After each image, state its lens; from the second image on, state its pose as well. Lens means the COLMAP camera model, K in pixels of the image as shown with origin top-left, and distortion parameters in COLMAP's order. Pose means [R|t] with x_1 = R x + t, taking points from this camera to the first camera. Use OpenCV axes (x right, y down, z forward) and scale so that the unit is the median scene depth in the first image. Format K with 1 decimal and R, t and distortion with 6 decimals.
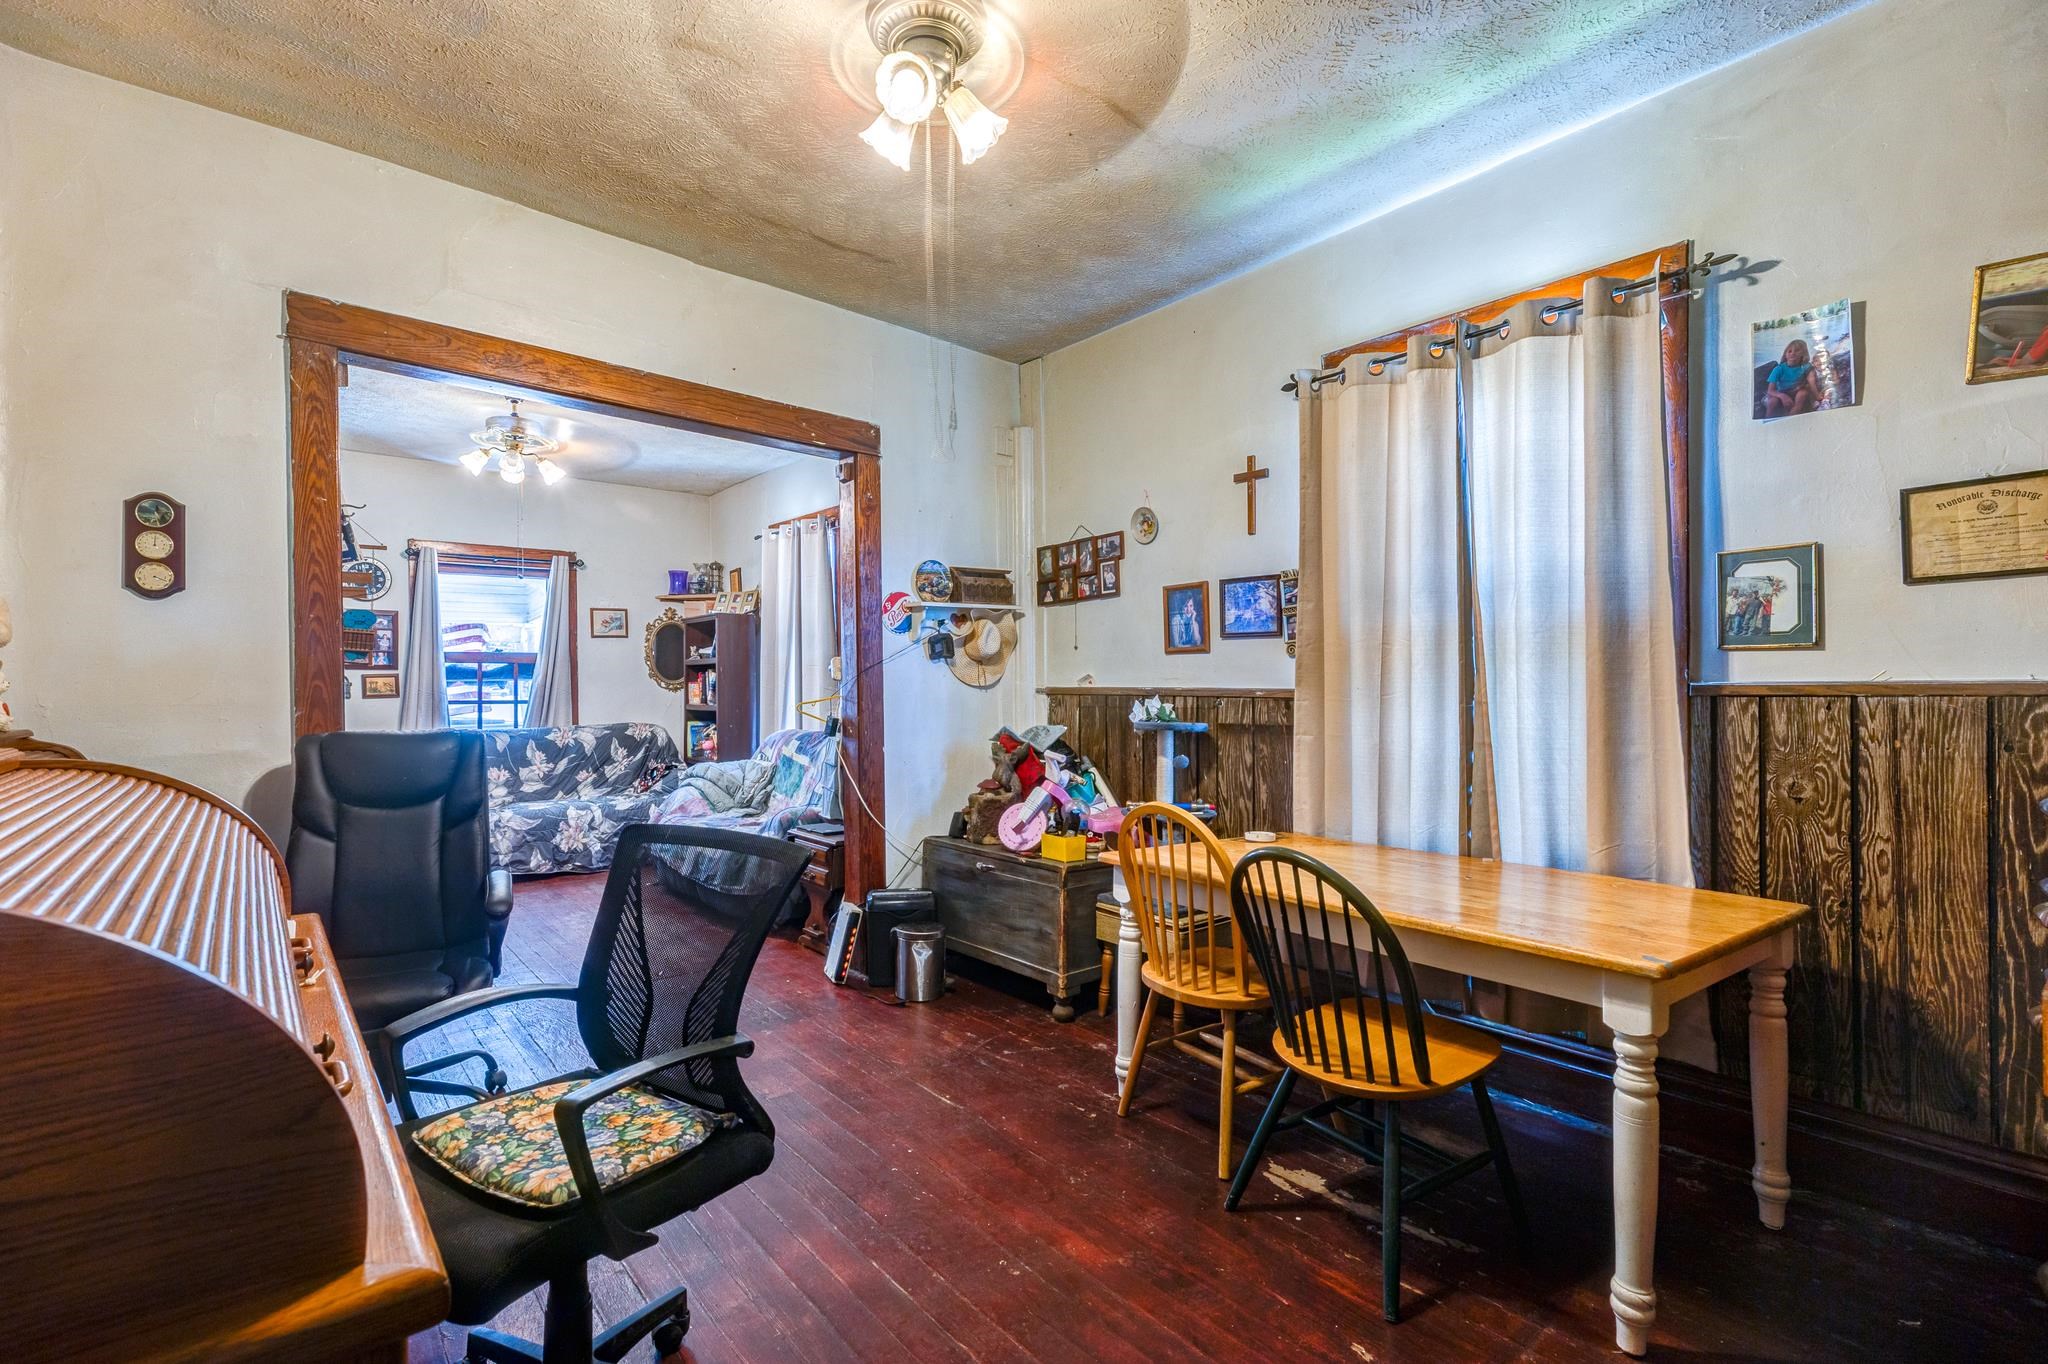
lens RADIAL K [[896.3, 0, 1015.2], [0, 896.3, 688.8], [0, 0, 1]] dist [0.002015, 0.000763]
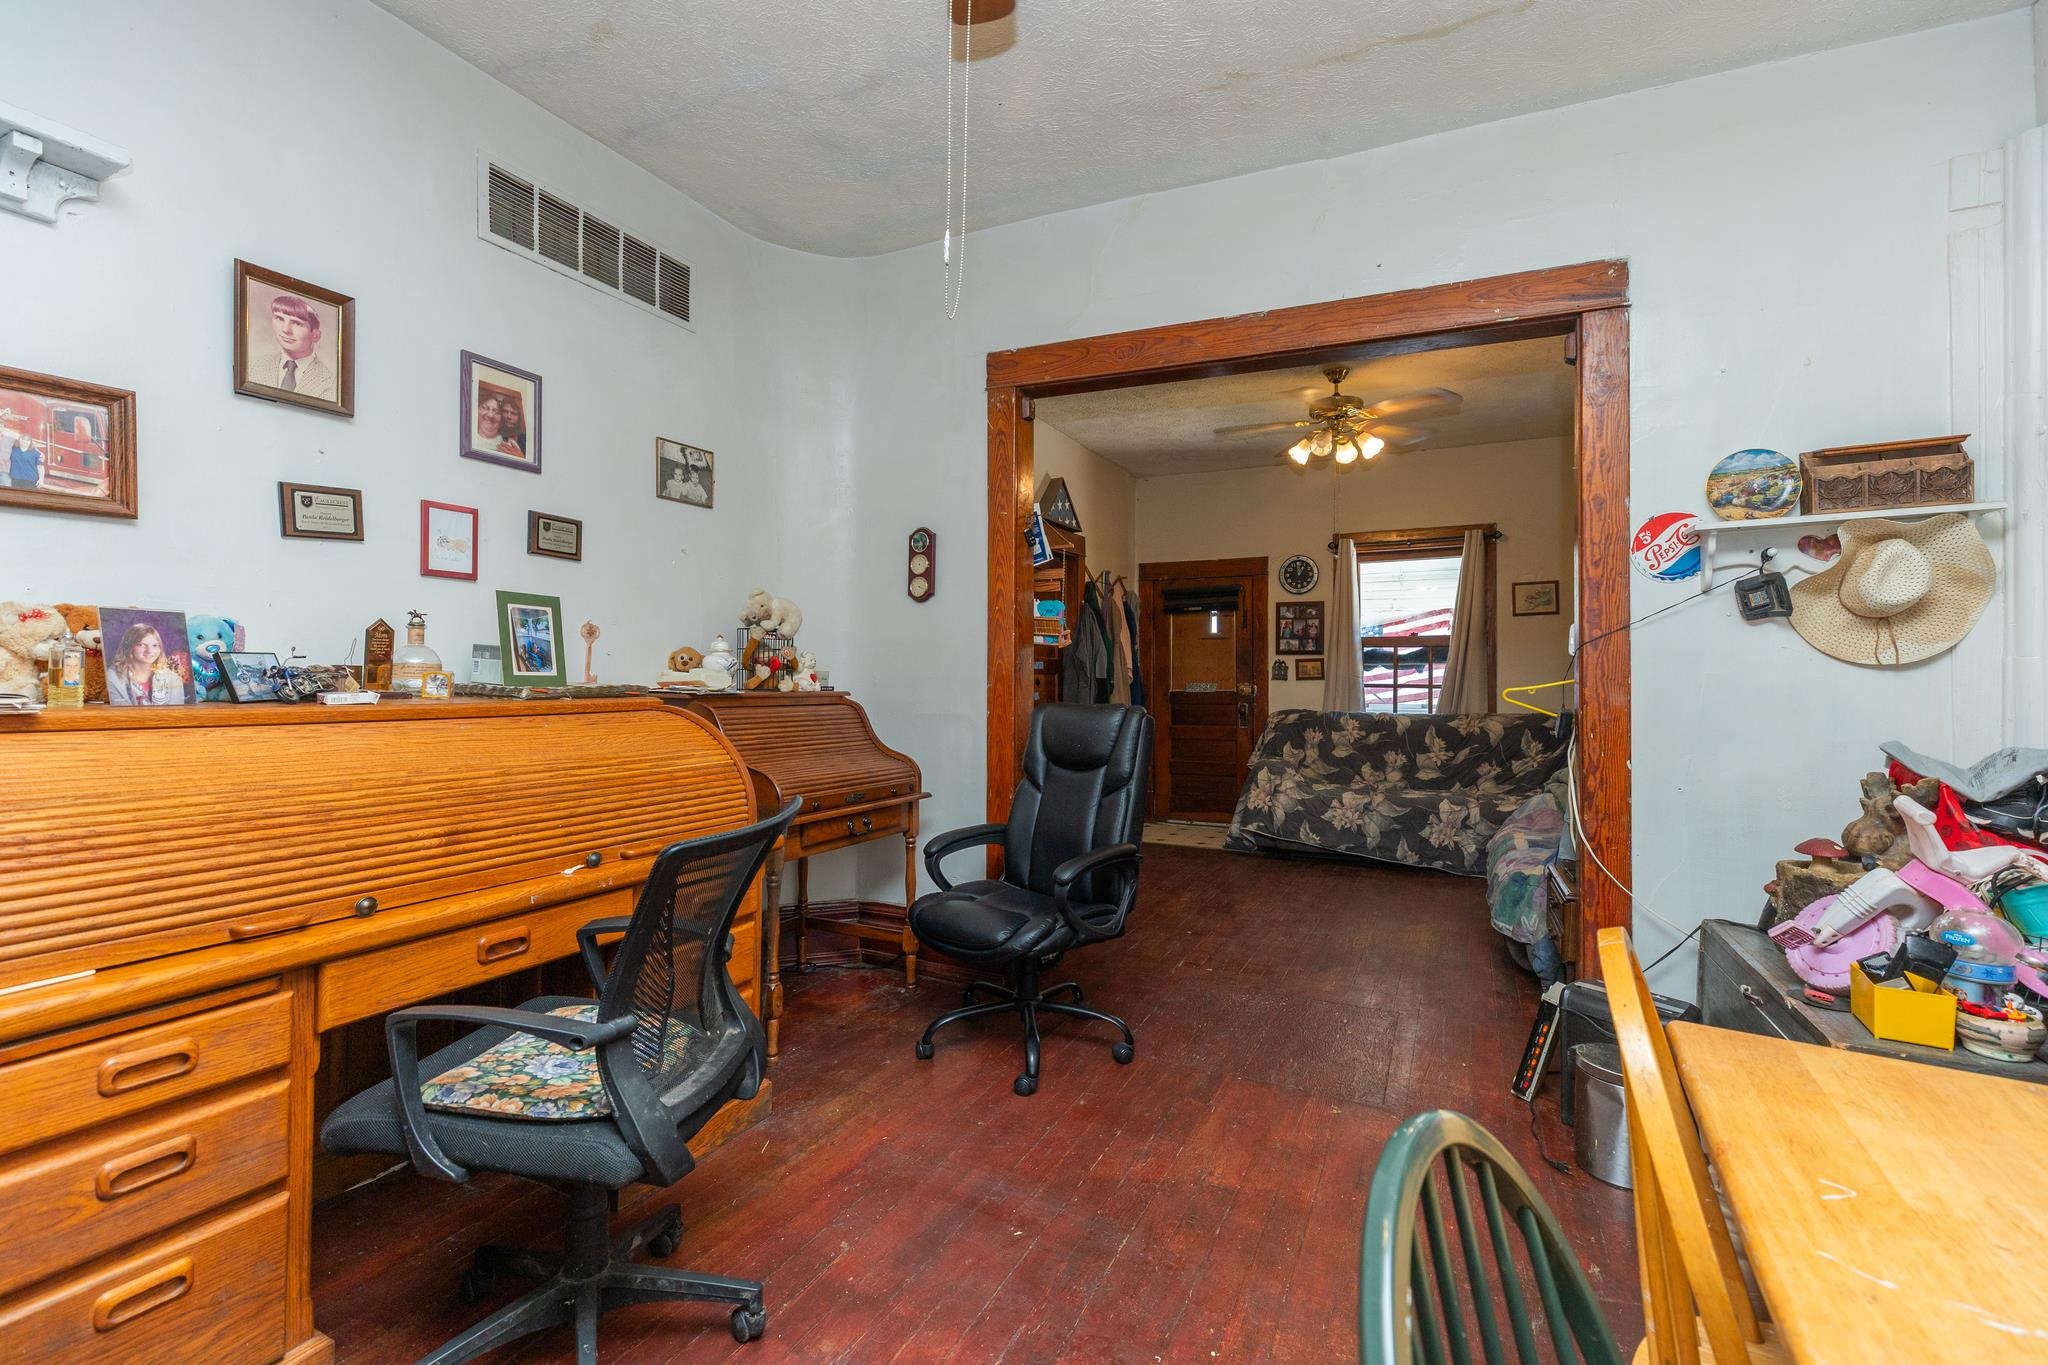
lens RADIAL K [[896.3, 0, 1020.4], [0, 896.3, 676.0], [0, 0, 1]] dist [0.002015, 0.000763]
pose [[0.431649, 0.006676, -0.902017, 0.140342], [-0.007344, 0.999965, 0.003886, 0.003263], [0.902012, 0.004947, 0.431683, 0.193927]]
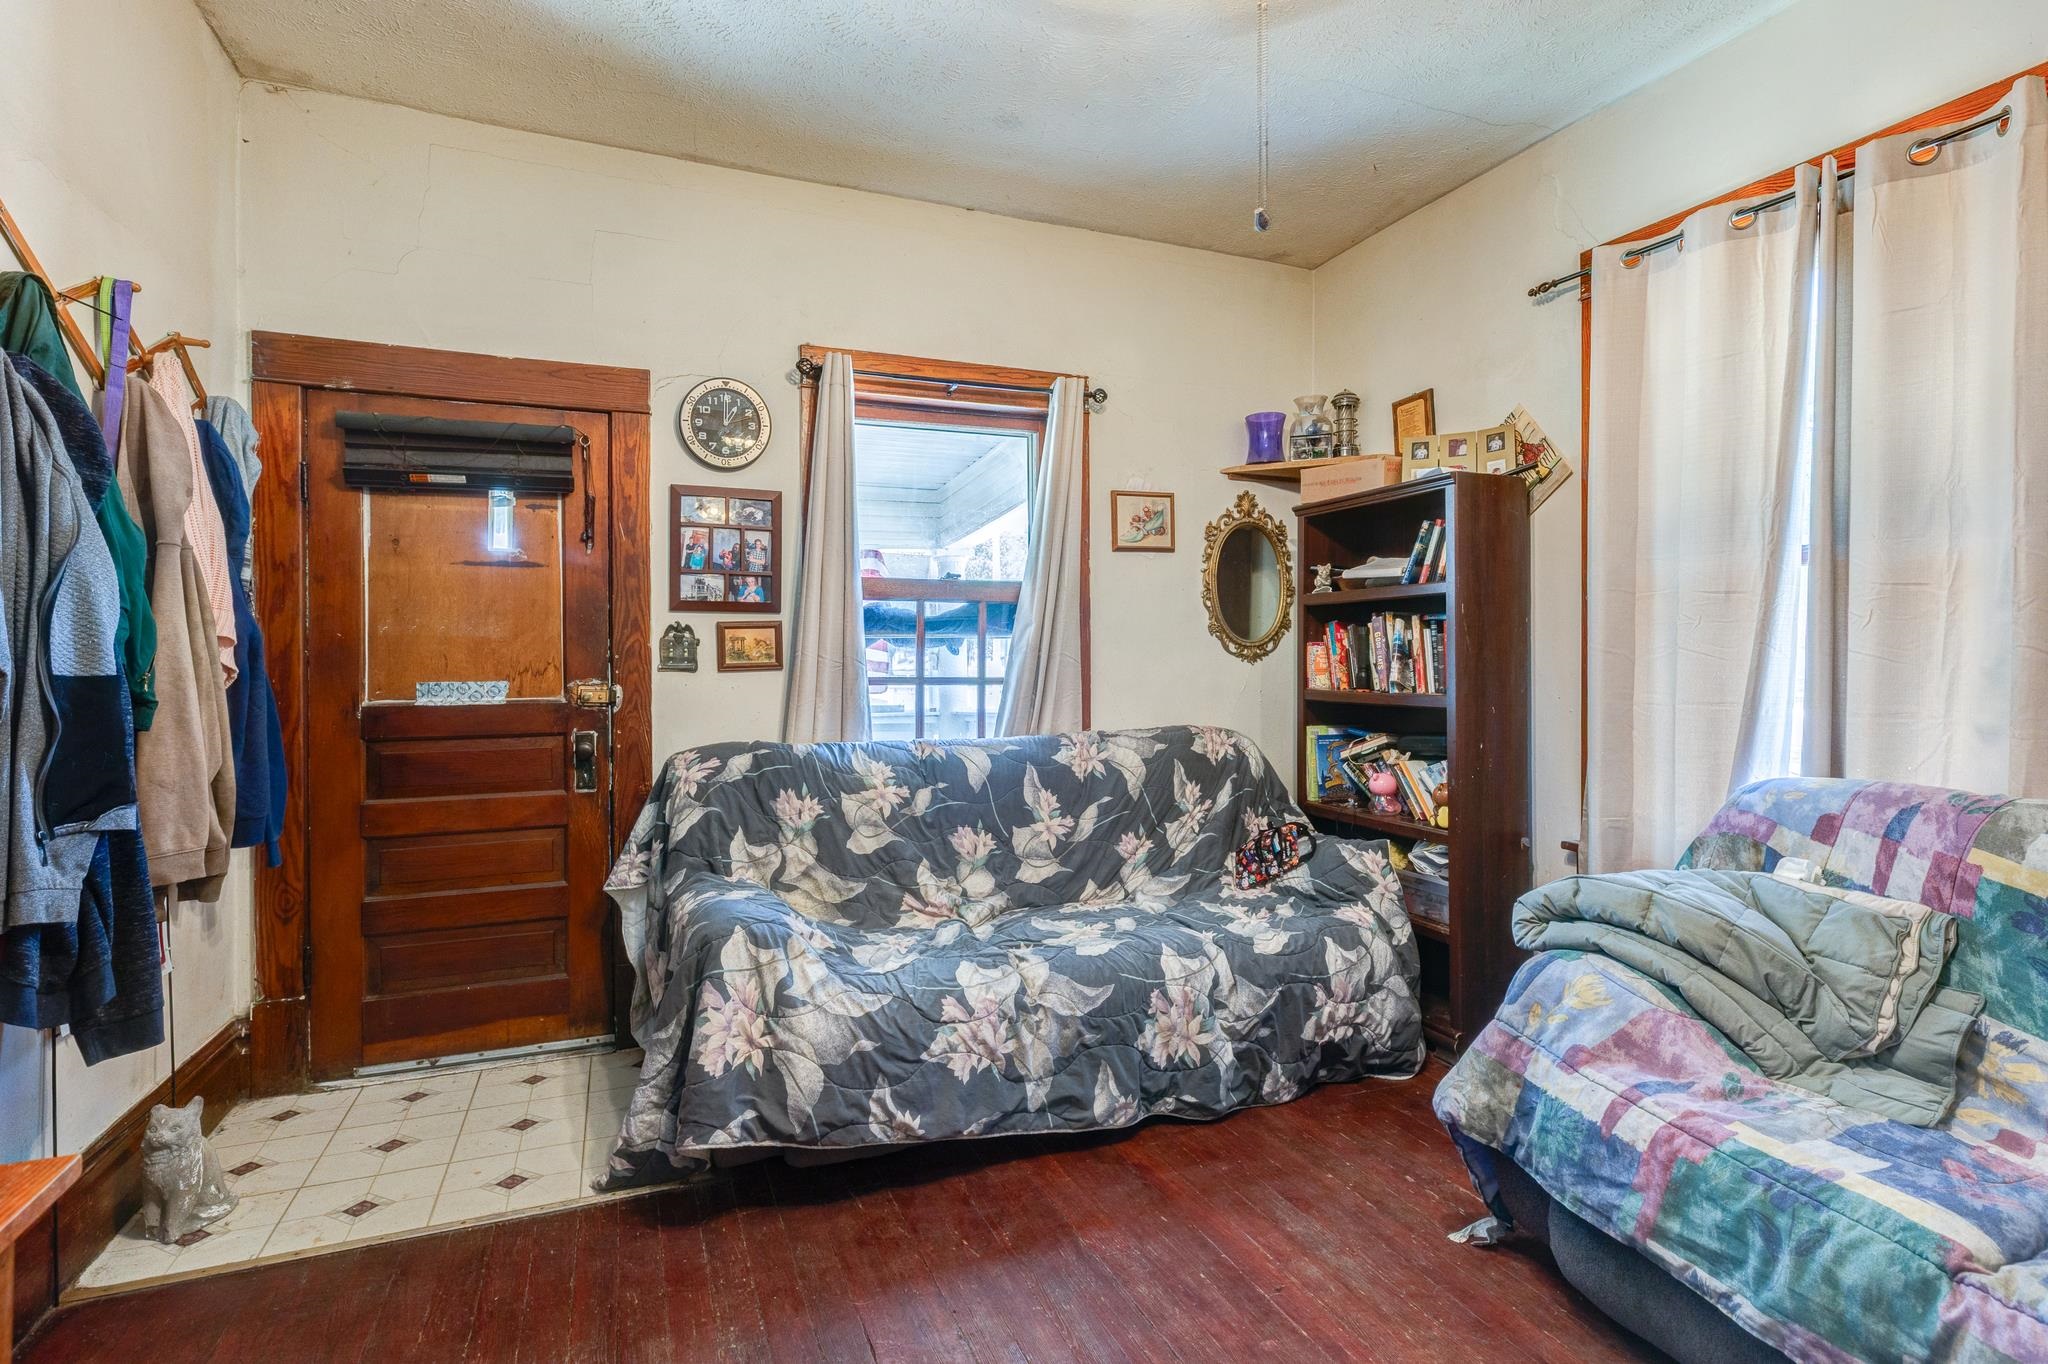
lens RADIAL K [[1017.5, 0, 1043.9], [0, 1017.5, 657.9], [0, 0, 1]] dist [-0.002271, 0.000784]
pose [[0.954030, 0.003991, -0.299683, -0.388576], [-0.005398, 0.999978, -0.003868, 0.004362], [0.299661, 0.005308, 0.954031, 0.519874]]
